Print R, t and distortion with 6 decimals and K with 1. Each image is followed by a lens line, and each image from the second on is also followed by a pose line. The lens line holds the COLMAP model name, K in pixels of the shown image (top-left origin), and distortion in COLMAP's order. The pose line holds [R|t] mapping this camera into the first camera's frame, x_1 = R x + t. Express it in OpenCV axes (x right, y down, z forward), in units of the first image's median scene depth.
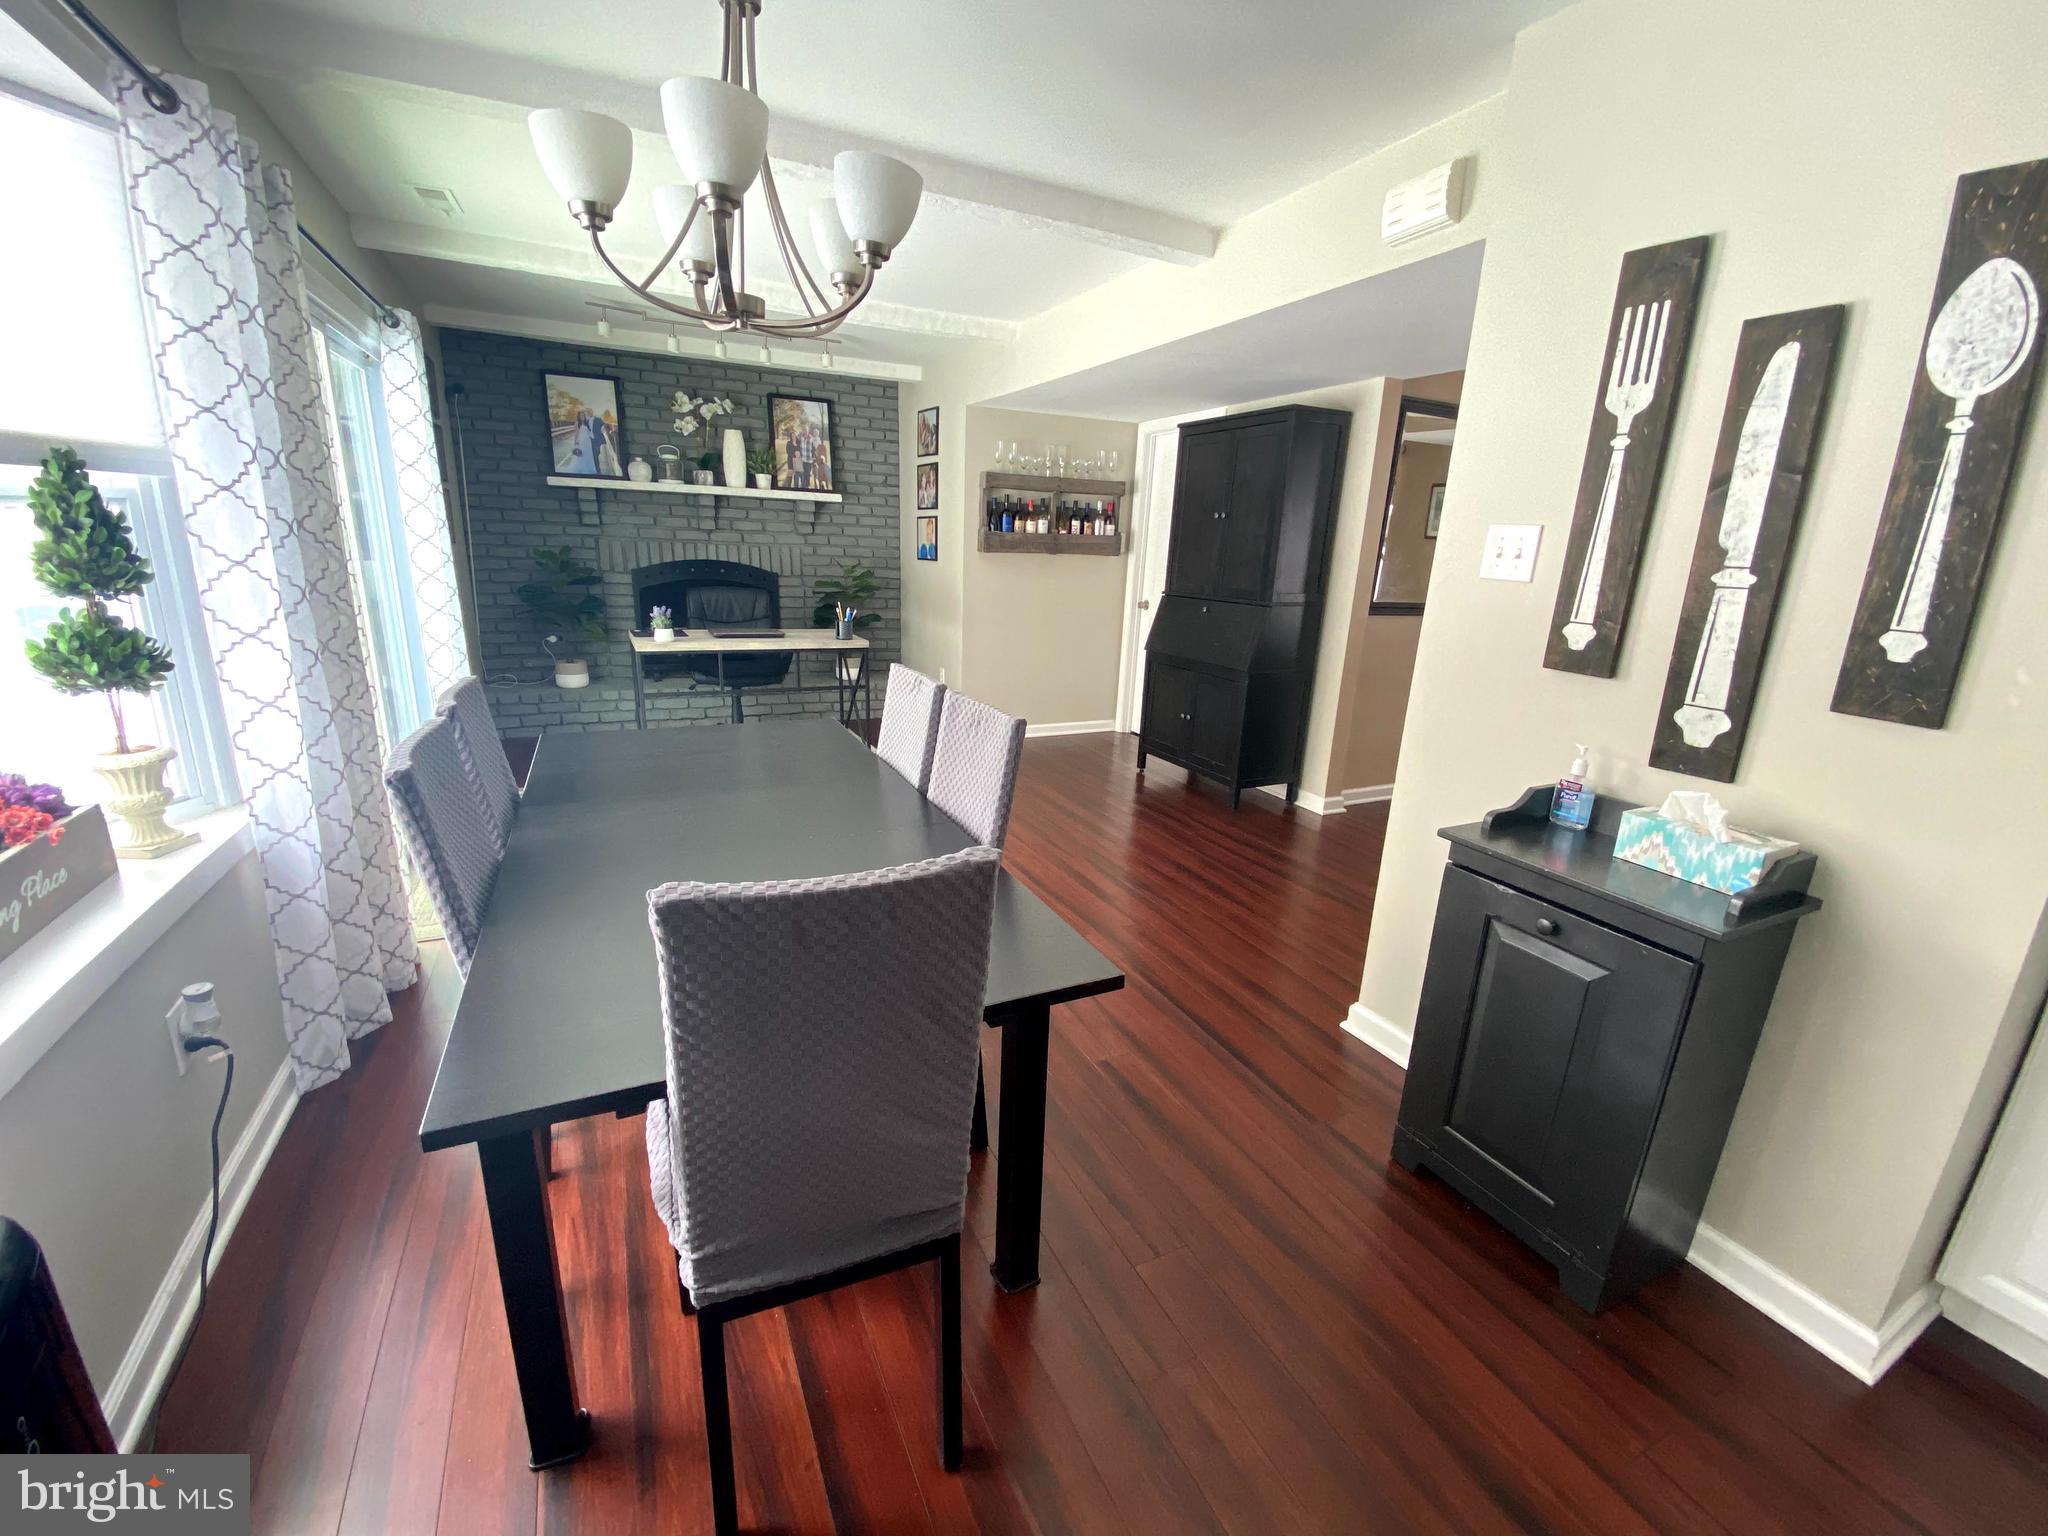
lens RADIAL K [[838.0, 0, 1048.1], [0, 838.0, 771.2], [0, 0, 1]] dist [-0.012098, -0.005852]
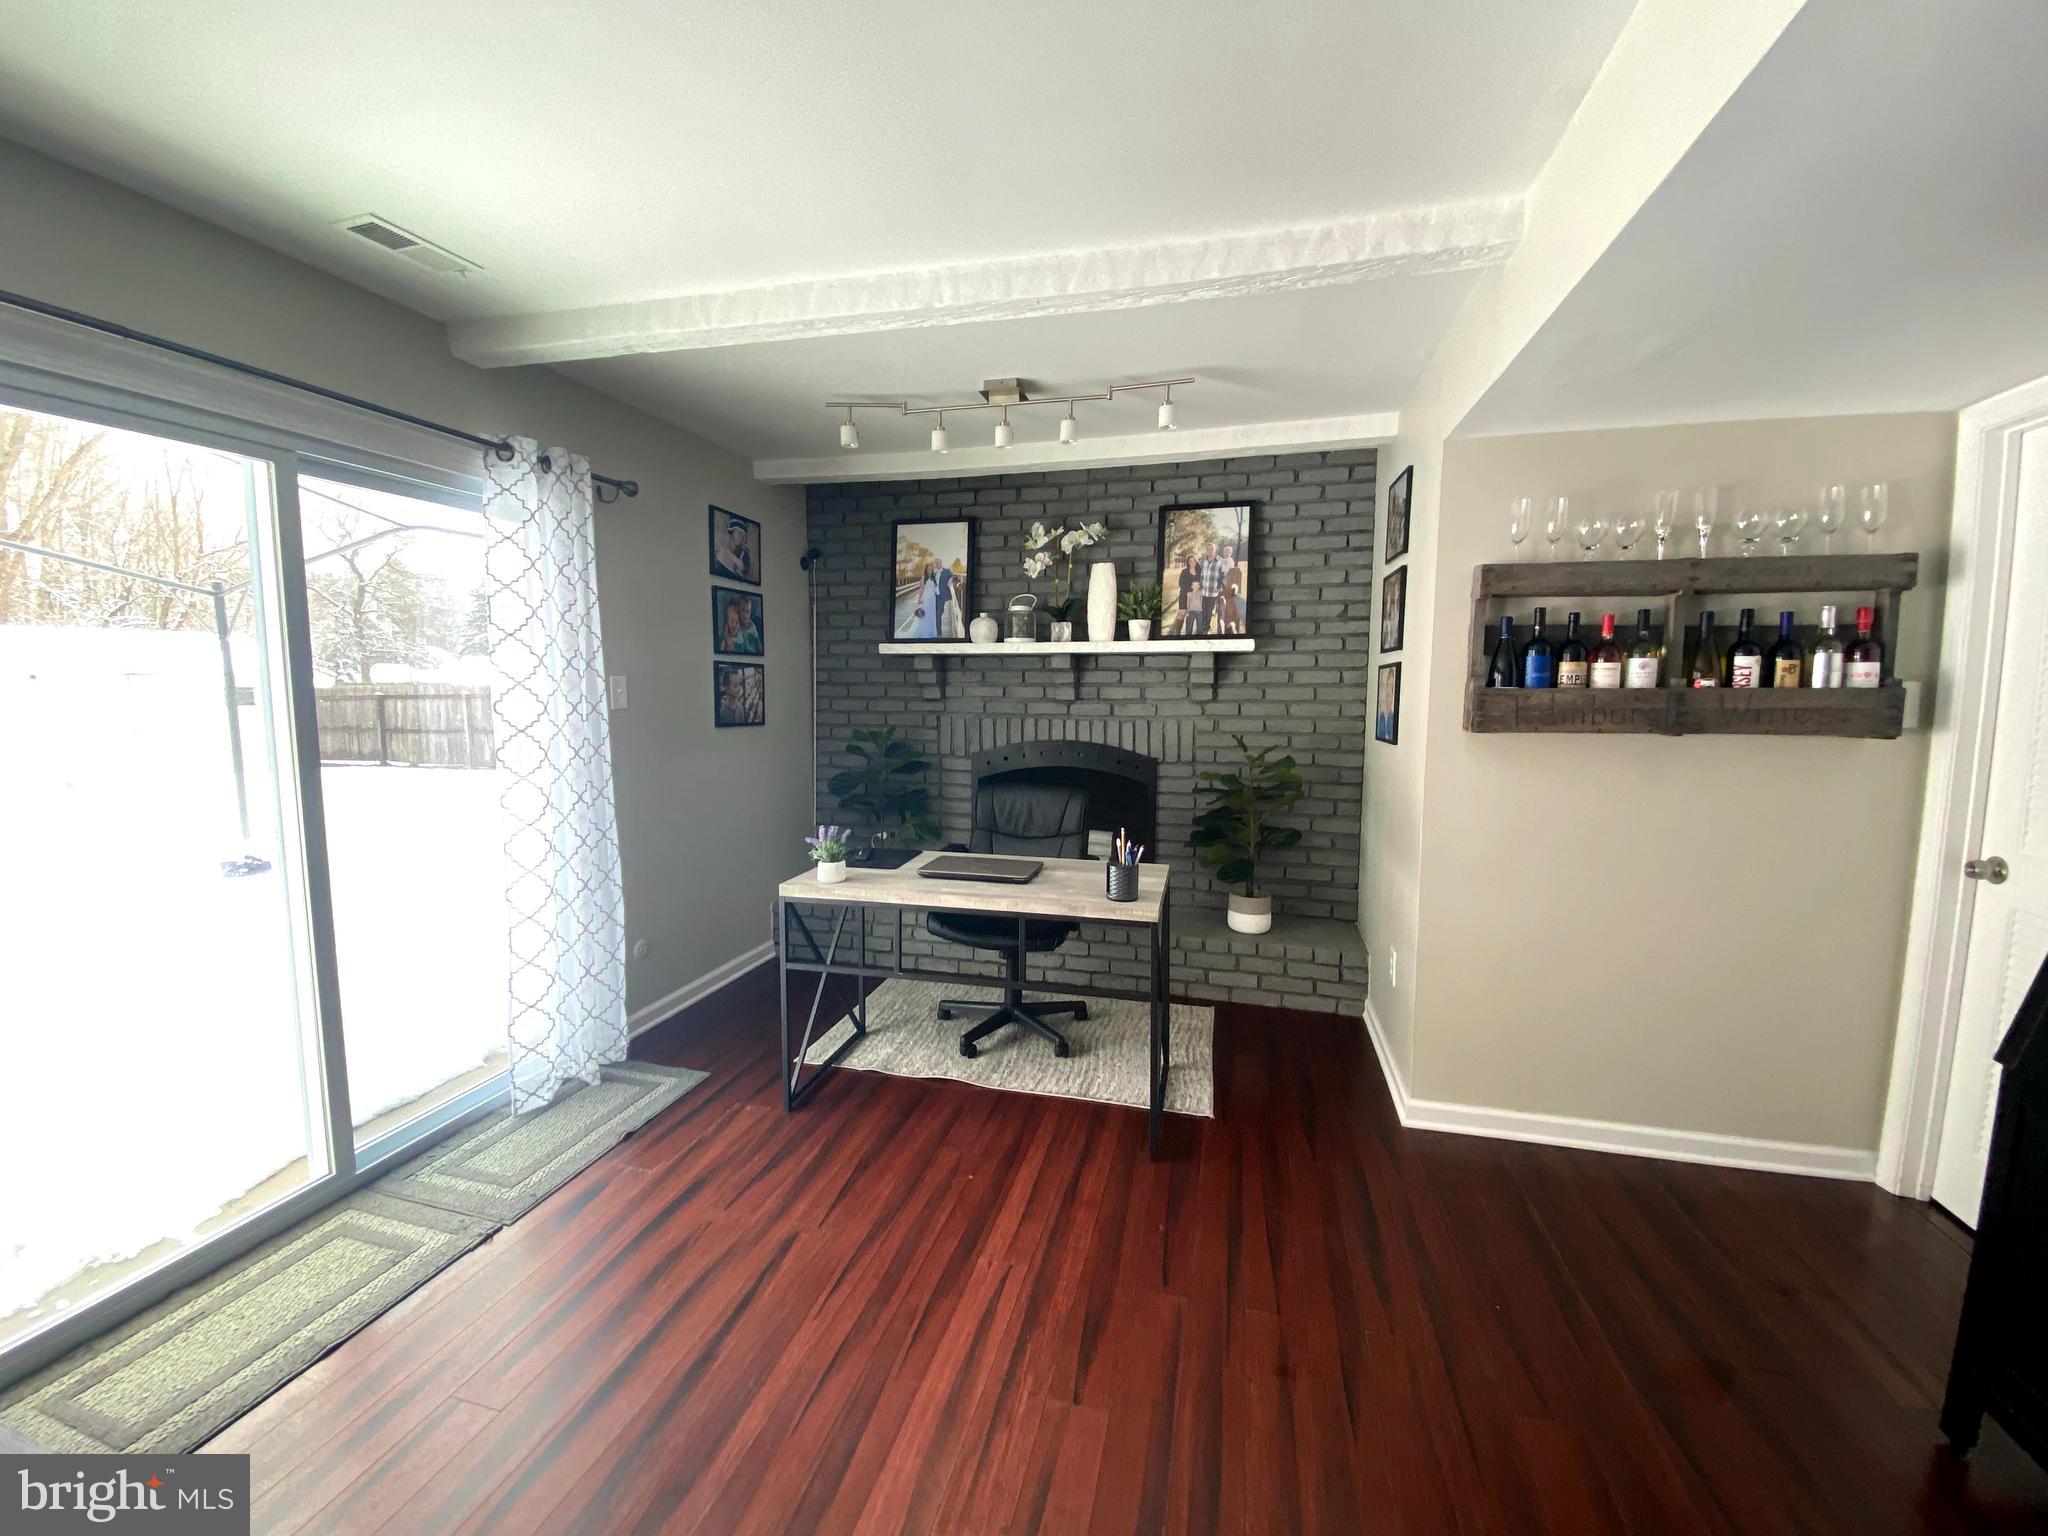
lens RADIAL K [[830.0, 0, 998.6], [0, 830.0, 766.6], [0, 0, 1]] dist [0.006930, -0.014468]
pose [[0.726613, 0.025841, -0.686561, 0.050223], [-0.154002, 0.979991, -0.126101, -0.150367], [0.669564, 0.197359, 0.716054, 0.515921]]
